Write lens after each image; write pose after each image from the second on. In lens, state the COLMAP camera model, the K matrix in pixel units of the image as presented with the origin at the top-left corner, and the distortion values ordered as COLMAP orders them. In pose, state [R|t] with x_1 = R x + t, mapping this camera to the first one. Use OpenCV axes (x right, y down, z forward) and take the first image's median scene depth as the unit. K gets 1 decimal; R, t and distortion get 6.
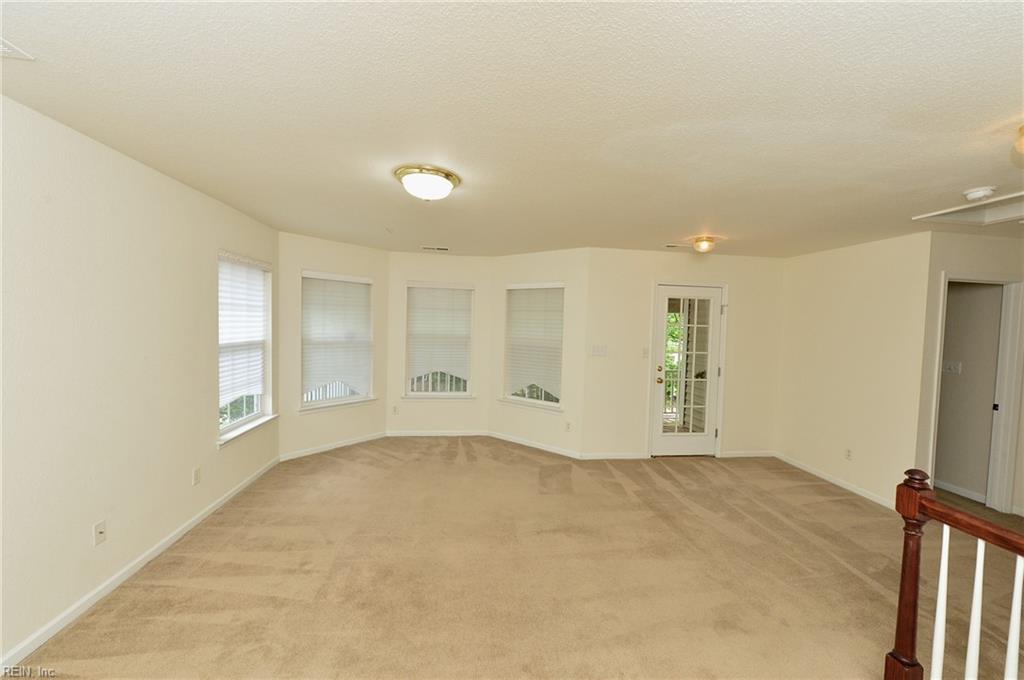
lens RADIAL K [[404.0, 0, 514.5], [0, 404.0, 337.0], [0, 0, 1]] dist [-0.012358, -0.000327]
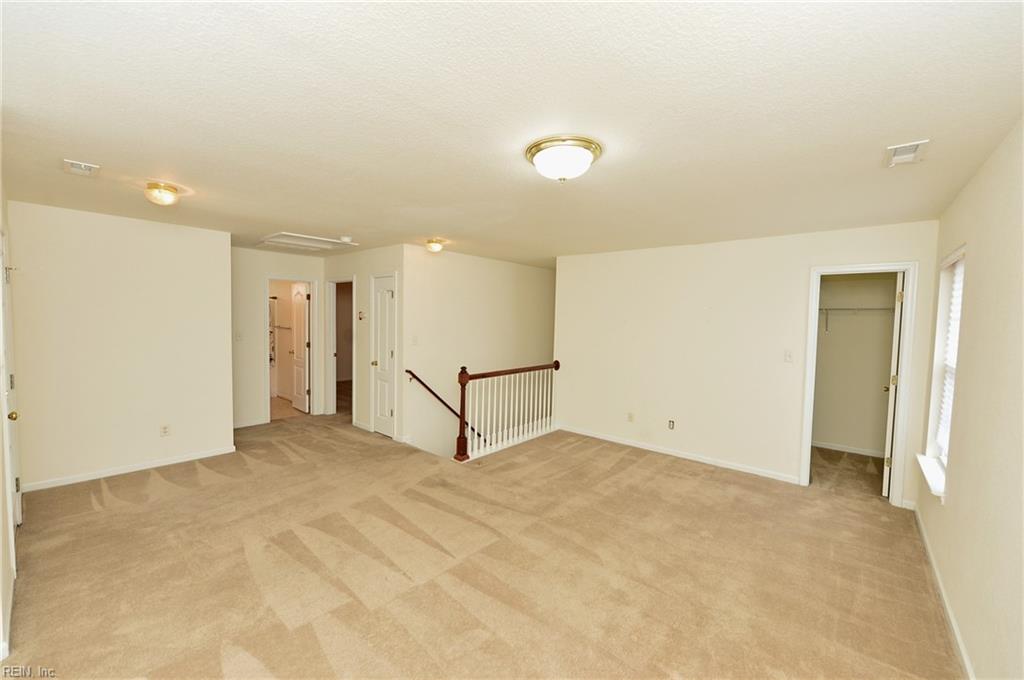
lens RADIAL K [[404.0, 0, 514.5], [0, 404.0, 337.0], [0, 0, 1]] dist [-0.012358, -0.000327]
pose [[-0.675183, -0.076234, 0.733701, -0.484334], [-0.010815, 0.995562, 0.093490, -0.048387], [-0.737571, 0.055187, -0.673010, 0.991286]]
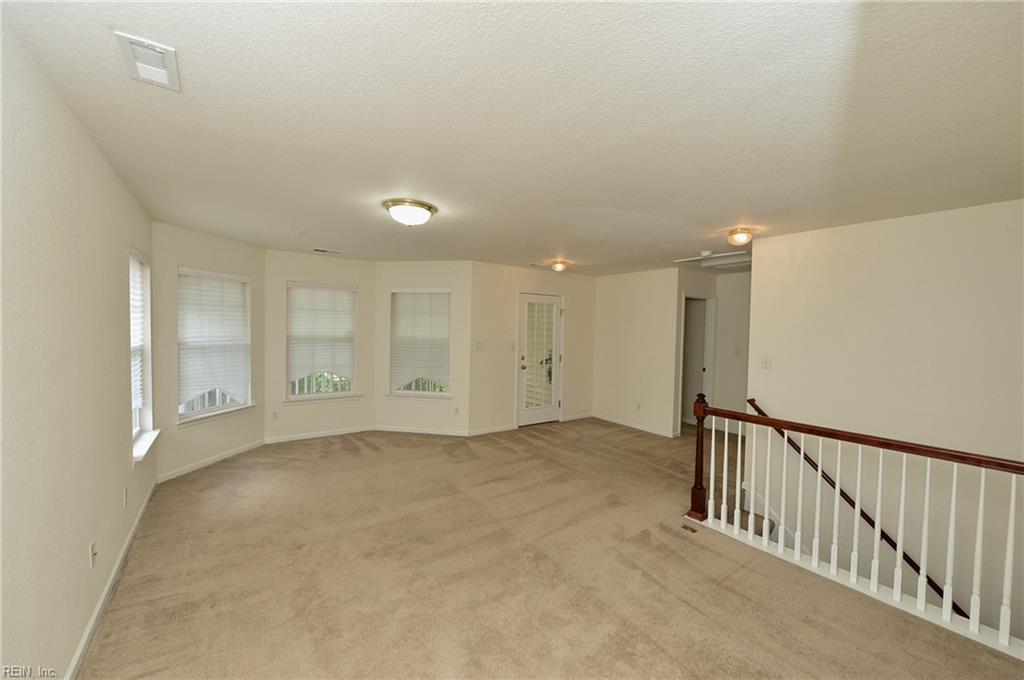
lens RADIAL K [[404.0, 0, 514.5], [0, 404.0, 337.0], [0, 0, 1]] dist [-0.012358, -0.000327]
pose [[0.879352, -0.023210, 0.475606, -0.323566], [0.023045, 0.999715, 0.006178, 0.002702], [-0.475614, 0.005528, 0.879637, -0.147670]]
